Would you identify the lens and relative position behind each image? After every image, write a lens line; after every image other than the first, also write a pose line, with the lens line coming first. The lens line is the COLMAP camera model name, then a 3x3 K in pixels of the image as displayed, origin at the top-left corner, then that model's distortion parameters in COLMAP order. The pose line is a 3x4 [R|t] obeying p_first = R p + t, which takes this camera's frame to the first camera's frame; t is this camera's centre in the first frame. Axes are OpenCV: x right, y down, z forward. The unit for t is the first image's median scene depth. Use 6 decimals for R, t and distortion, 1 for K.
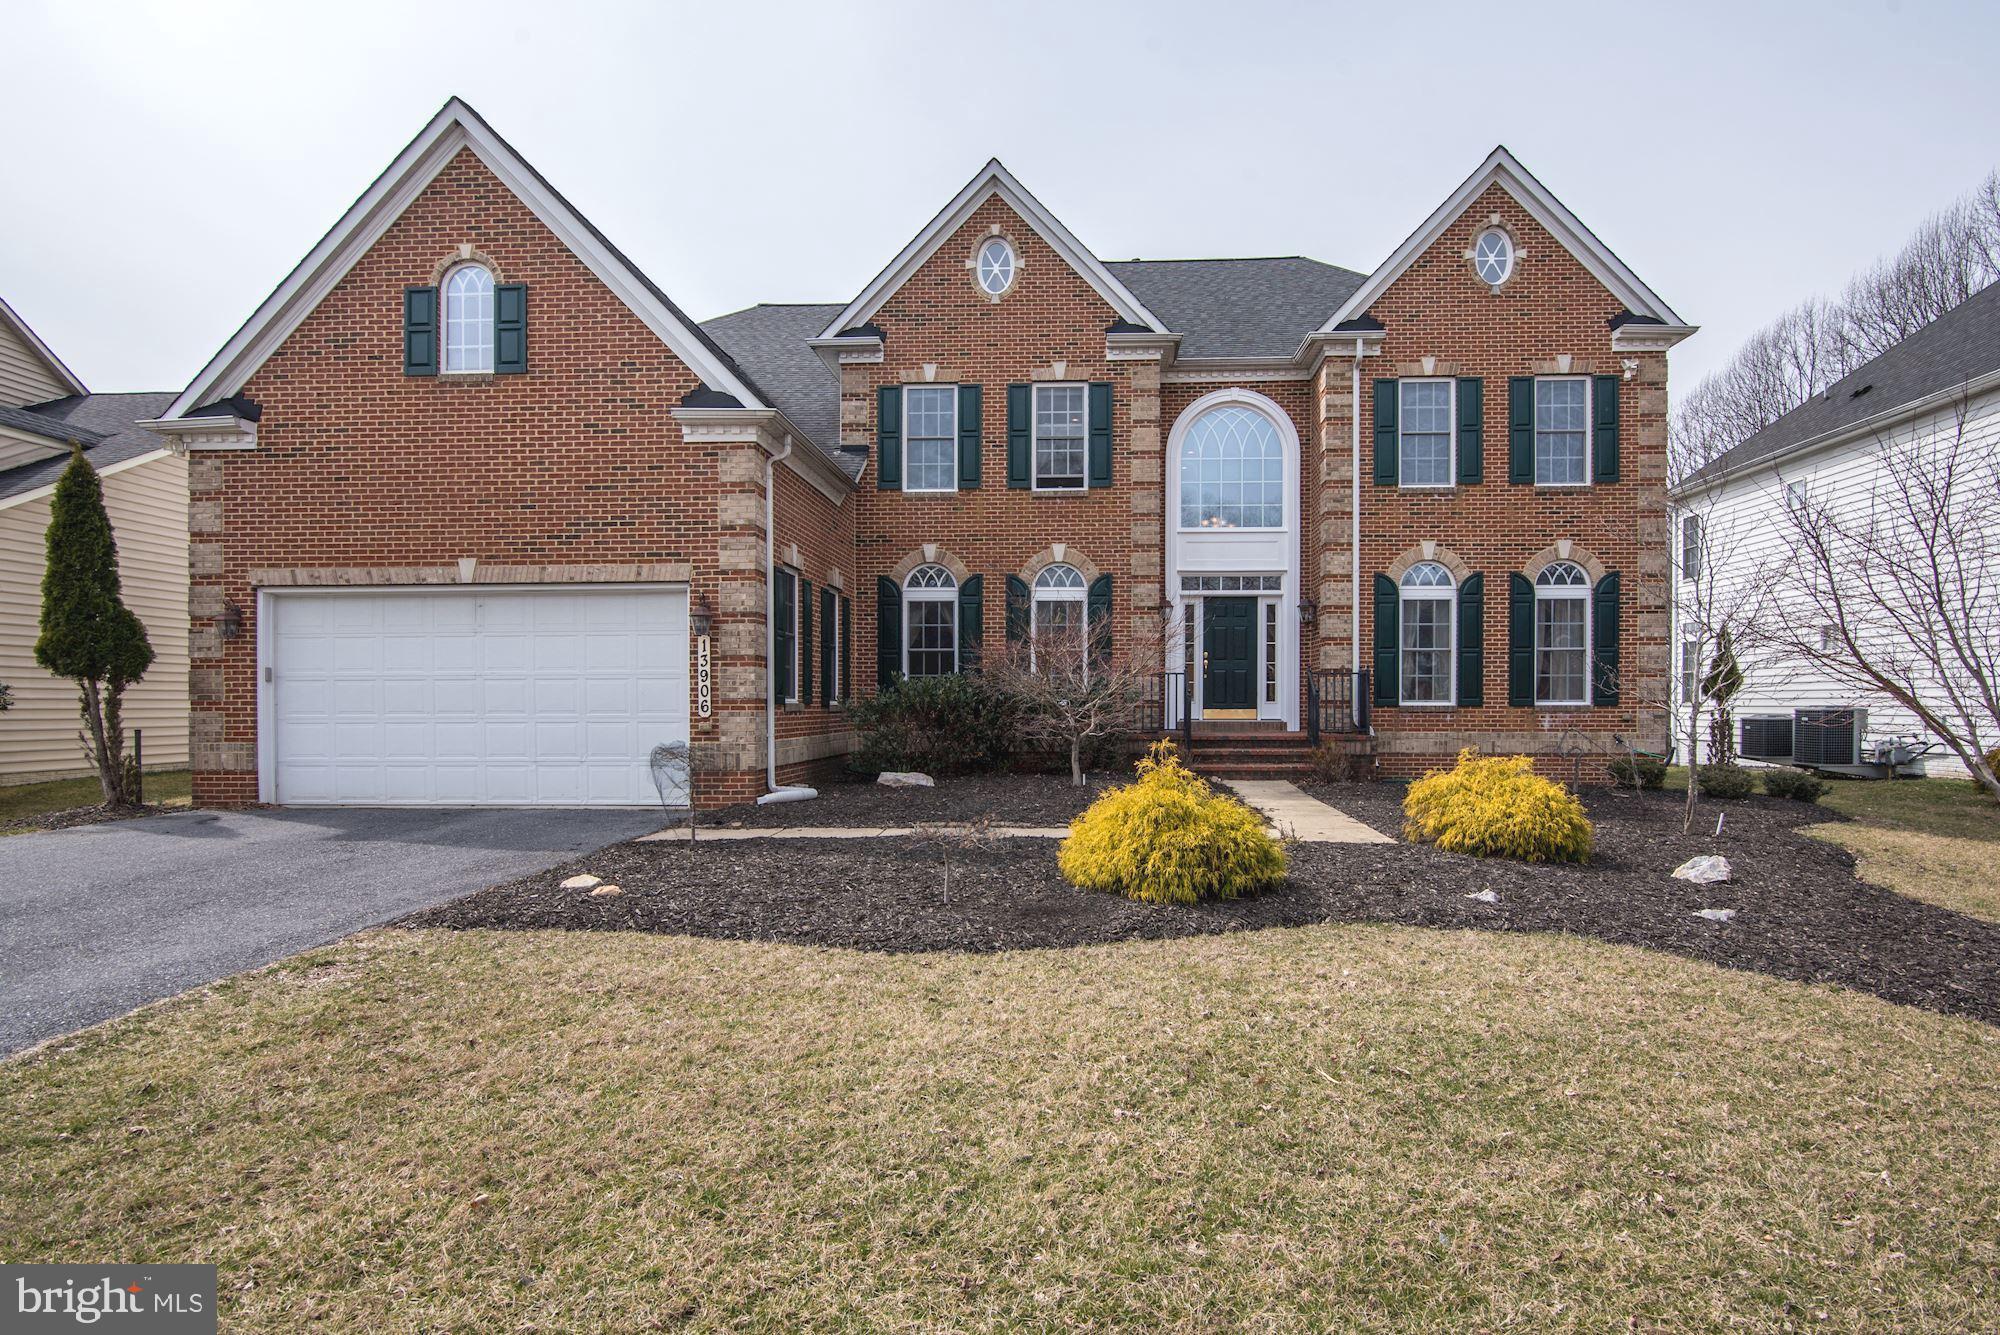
lens RADIAL K [[1111.7, 0, 1031.2], [0, 1111.7, 701.1], [0, 0, 1]] dist [-0.003836, -0.000961]
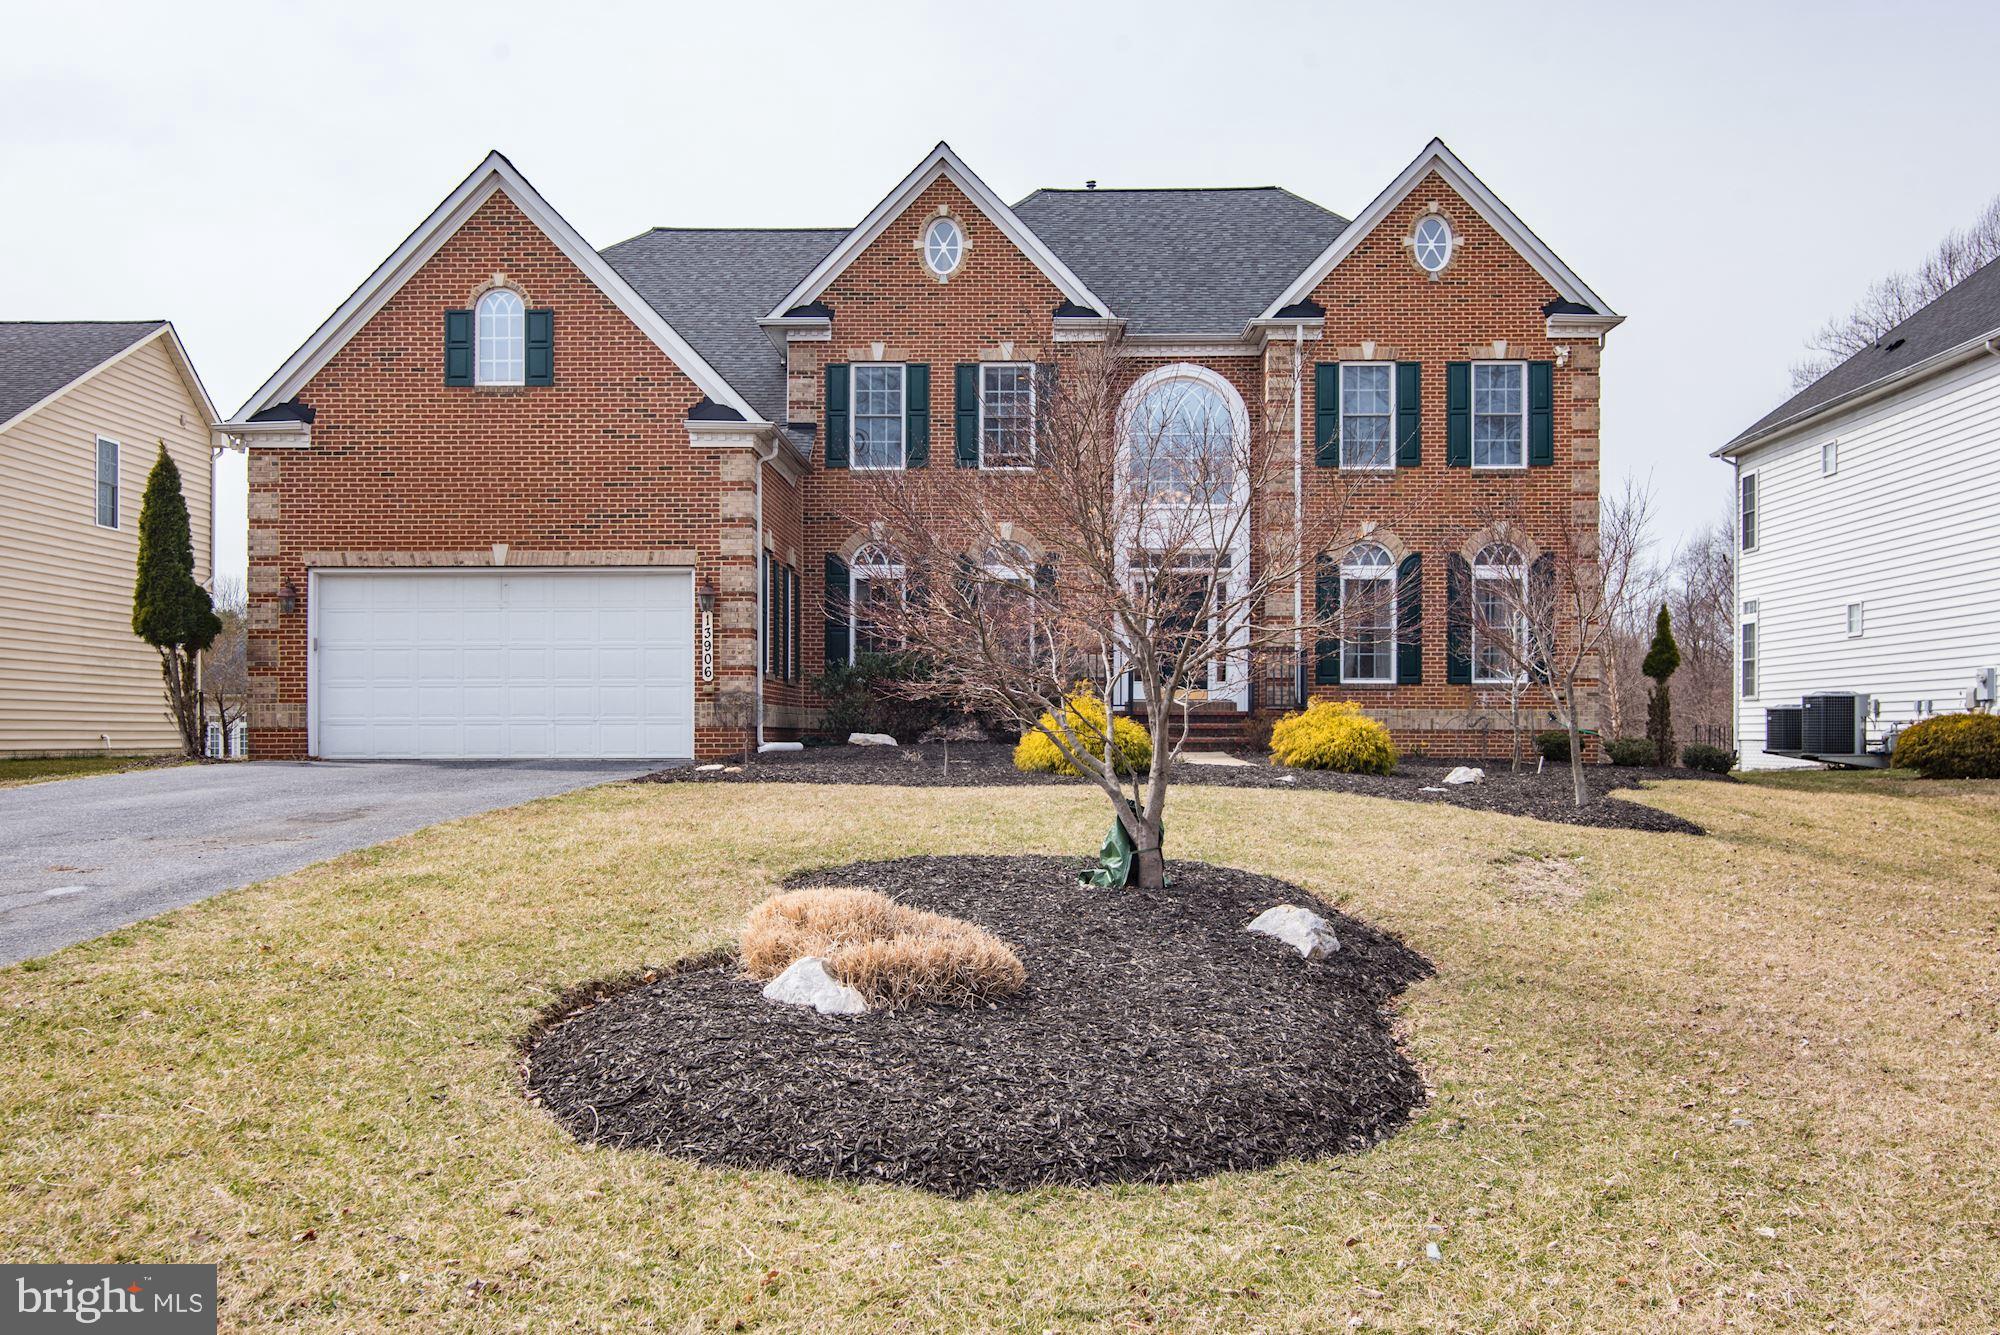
lens RADIAL K [[1956.6, 0, 1002.8], [0, 1956.6, 674.9], [0, 0, 1]] dist [0.057370, 0.000000]
pose [[0.999450, 0.002148, 0.033098, -0.037315], [-0.001162, 0.999556, -0.029787, 0.050672], [-0.033147, 0.029732, 0.999008, -0.787901]]
